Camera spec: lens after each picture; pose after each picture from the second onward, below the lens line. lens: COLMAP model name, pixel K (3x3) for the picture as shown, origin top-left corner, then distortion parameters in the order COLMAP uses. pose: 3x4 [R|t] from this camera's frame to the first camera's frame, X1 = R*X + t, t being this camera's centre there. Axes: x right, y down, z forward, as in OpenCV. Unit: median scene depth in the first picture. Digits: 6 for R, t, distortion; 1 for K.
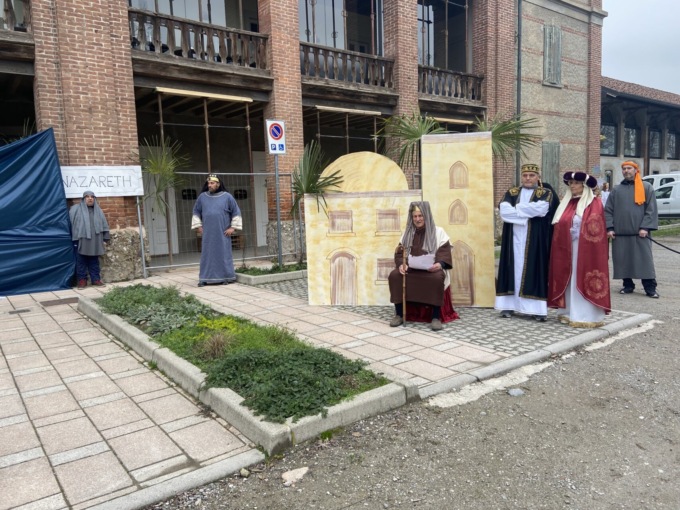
lens RADIAL K [[503.6, 0, 328.7], [0, 503.6, 253.6], [0, 0, 1]] dist [0.090654, -0.098083]
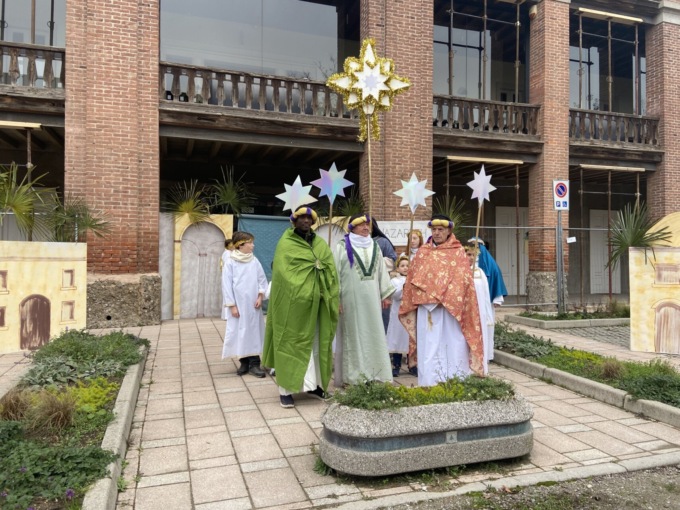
lens RADIAL K [[503.6, 0, 336.2], [0, 503.6, 245.4], [0, 0, 1]] dist [0.090654, -0.098083]
pose [[0.947256, 0.026583, -0.319372, -0.198136], [-0.063752, 0.992267, -0.106495, 0.025463], [0.314072, 0.121239, 0.941626, -0.172847]]
